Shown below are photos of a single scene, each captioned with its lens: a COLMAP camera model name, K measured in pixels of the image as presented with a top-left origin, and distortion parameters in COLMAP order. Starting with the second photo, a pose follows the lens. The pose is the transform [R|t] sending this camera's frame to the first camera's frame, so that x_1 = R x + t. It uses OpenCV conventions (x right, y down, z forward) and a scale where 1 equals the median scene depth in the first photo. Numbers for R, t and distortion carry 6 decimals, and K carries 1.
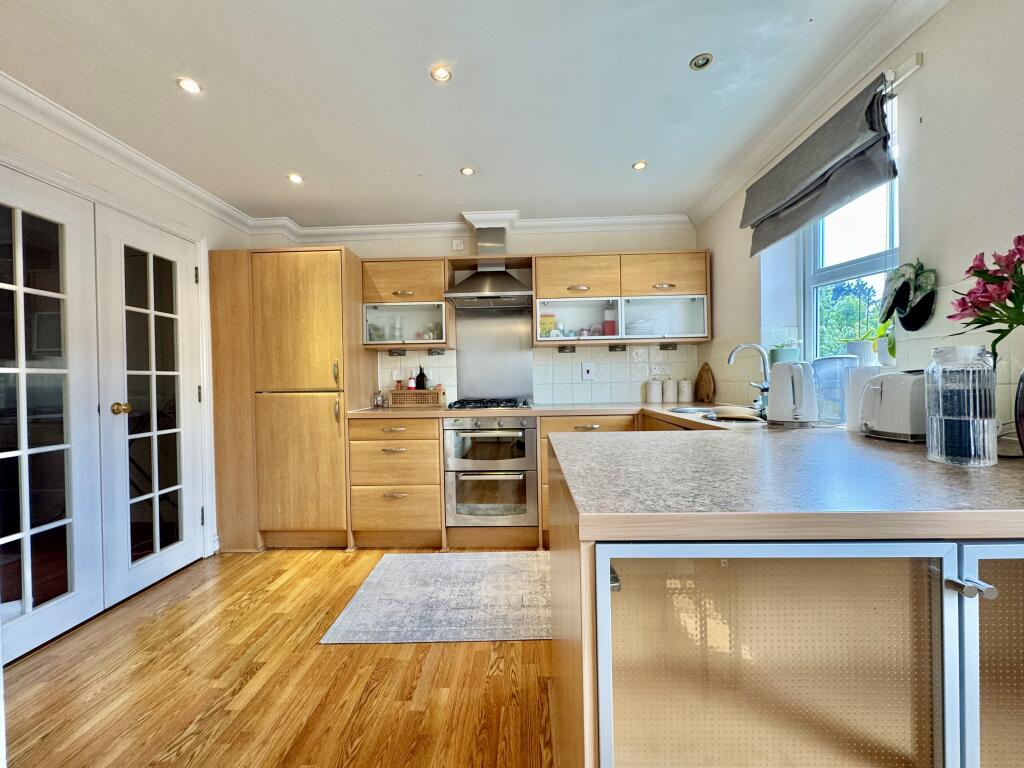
lens RADIAL K [[413.6, 0, 512.2], [0, 413.6, 382.9], [0, 0, 1]] dist [-0.002630, 0.000643]
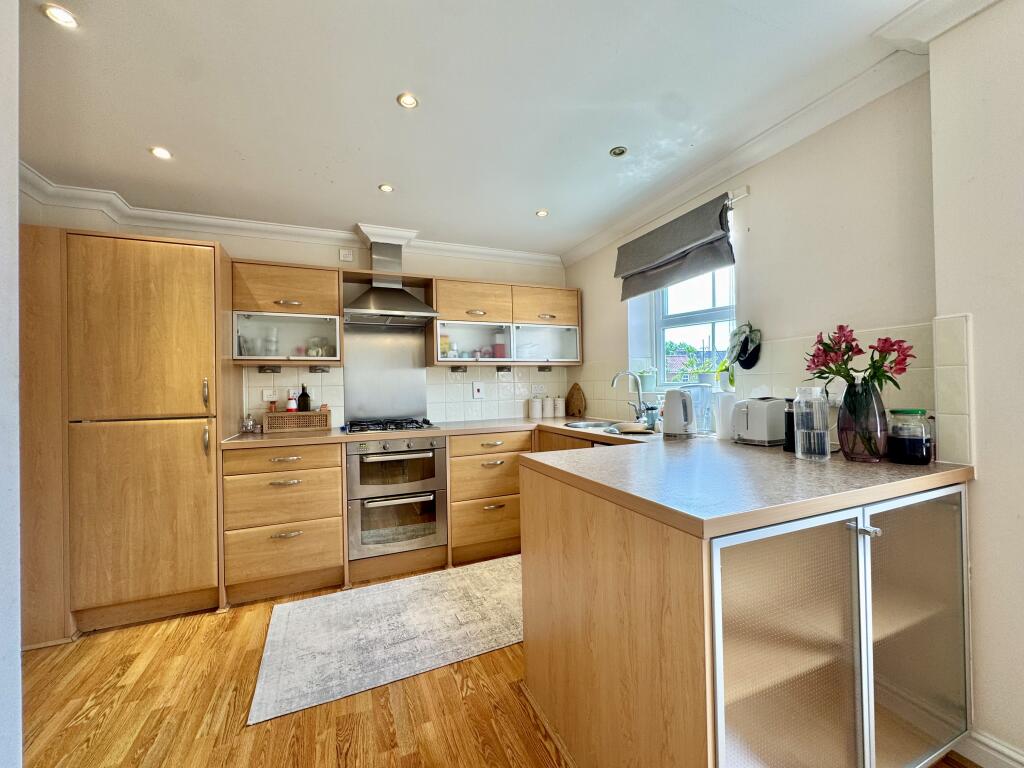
lens RADIAL K [[413.6, 0, 512.5], [0, 413.6, 383.1], [0, 0, 1]] dist [-0.002630, 0.000643]
pose [[0.908456, 0.004484, 0.417956, -0.215358], [0.006718, 0.999657, -0.025326, -0.022562], [-0.417926, 0.025815, 0.908114, 0.002123]]
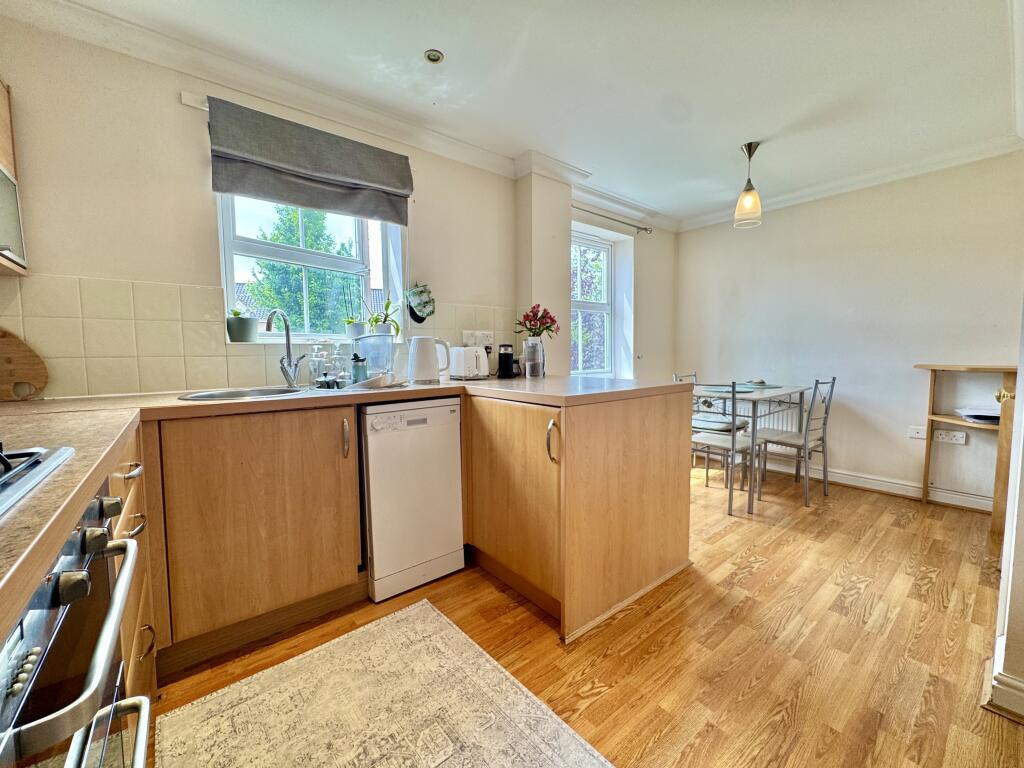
lens RADIAL K [[413.6, 0, 513.0], [0, 413.6, 383.4], [0, 0, 1]] dist [-0.002630, 0.000643]
pose [[-0.657167, -0.029181, 0.753180, -0.314928], [0.025866, 0.997789, 0.061227, 0.014647], [-0.753301, 0.059718, -0.654959, 0.957055]]
